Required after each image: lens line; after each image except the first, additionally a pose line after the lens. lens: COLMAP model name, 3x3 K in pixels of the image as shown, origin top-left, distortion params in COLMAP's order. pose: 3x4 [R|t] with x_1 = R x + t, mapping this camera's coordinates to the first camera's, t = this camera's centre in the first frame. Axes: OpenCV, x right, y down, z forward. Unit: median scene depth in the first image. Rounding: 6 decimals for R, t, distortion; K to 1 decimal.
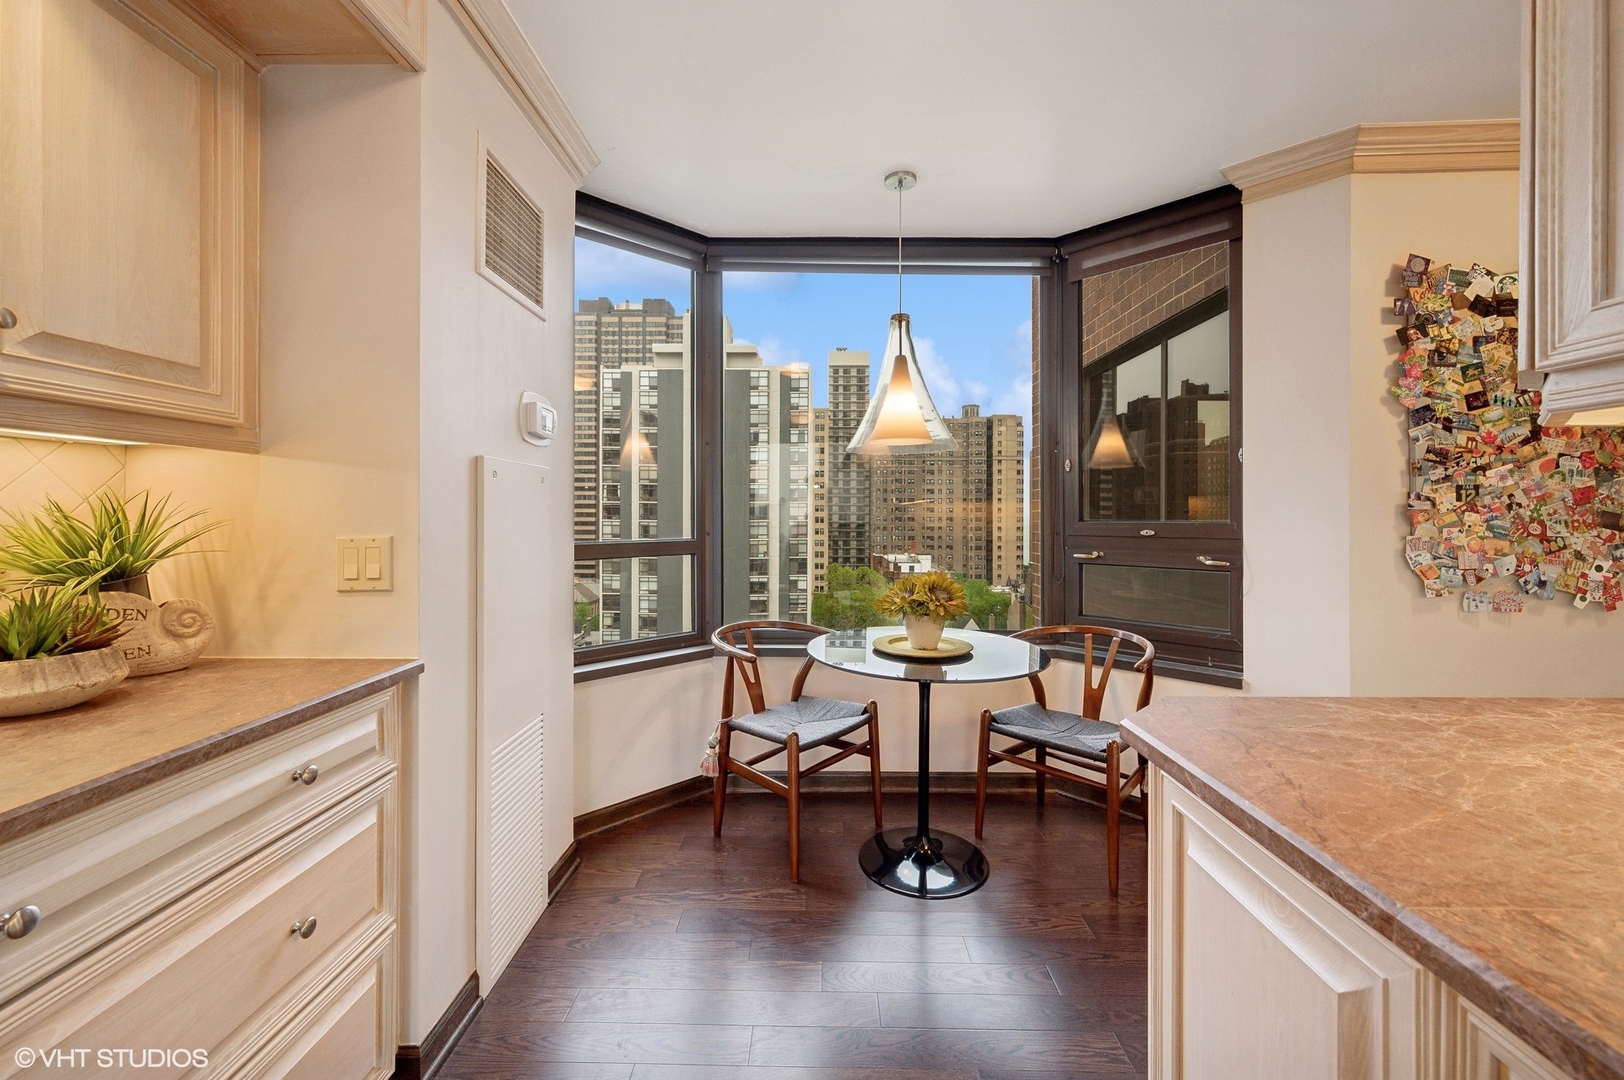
lens RADIAL K [[644.0, 0, 811.3], [0, 644.0, 517.9], [0, 0, 1]] dist [0.000447, -0.000060]
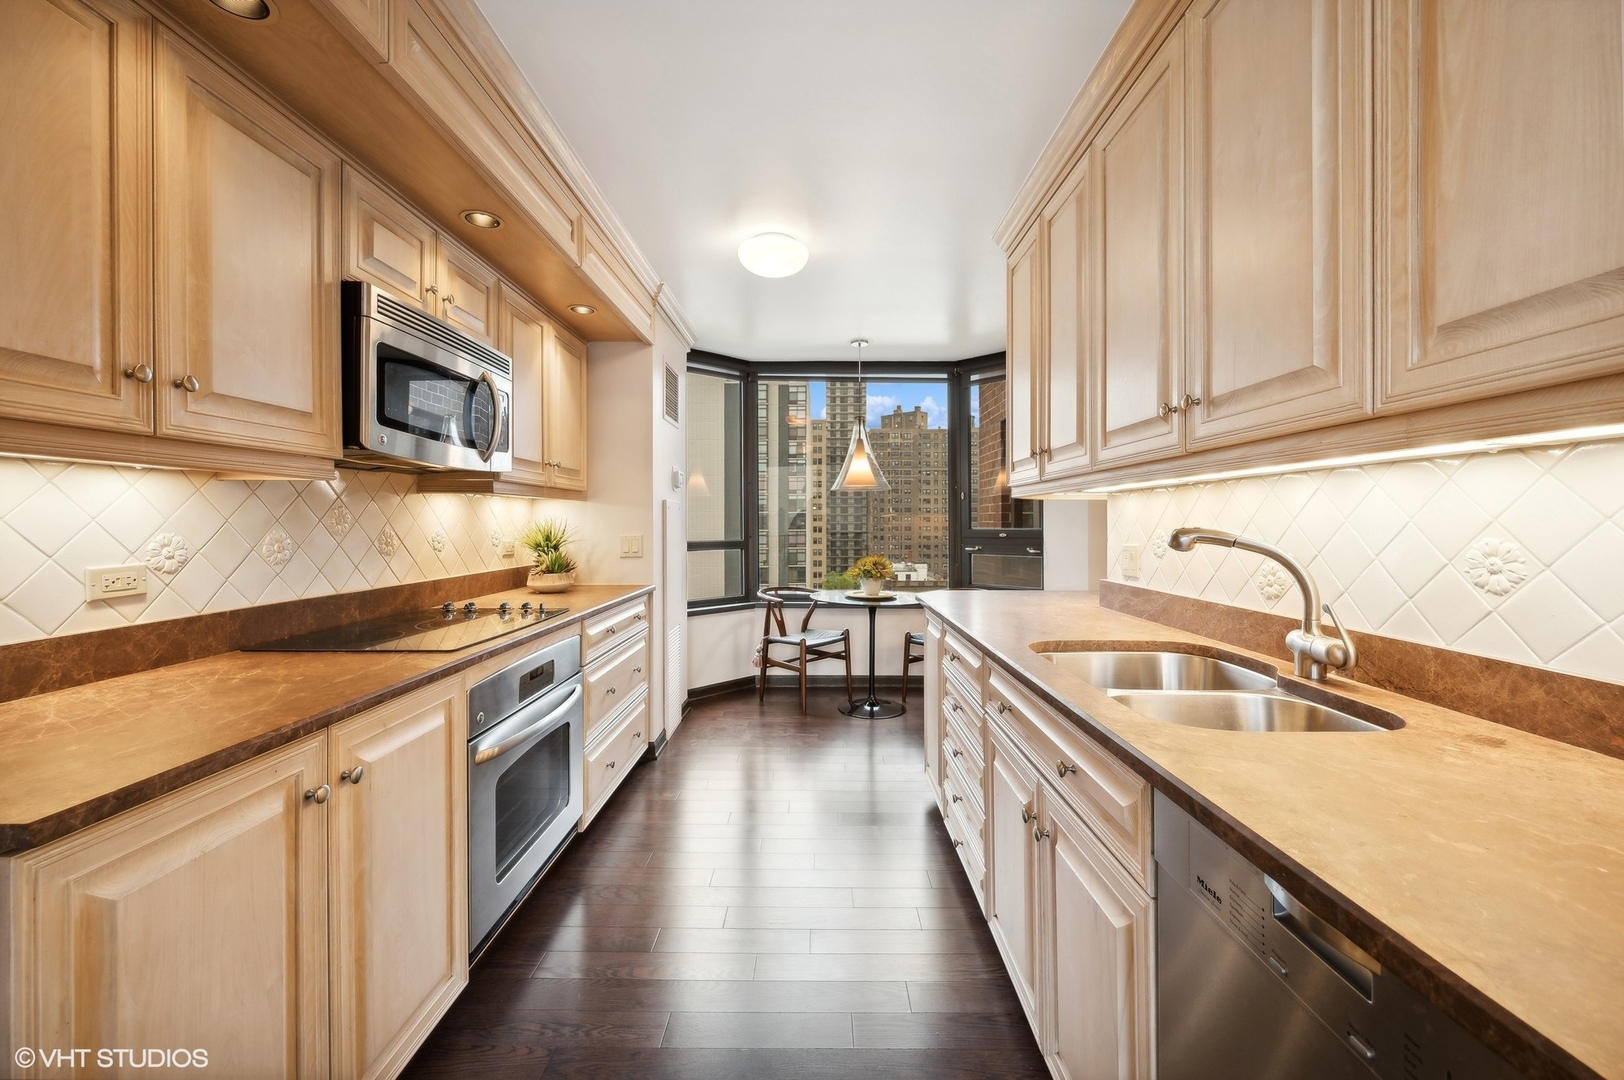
lens RADIAL K [[644.0, 0, 811.3], [0, 644.0, 517.9], [0, 0, 1]] dist [0.000447, -0.000060]
pose [[0.999988, -0.003786, 0.003016, -0.007753], [0.003831, 0.999878, -0.015124, 0.002003], [-0.002958, 0.015135, 0.999881, -0.802335]]
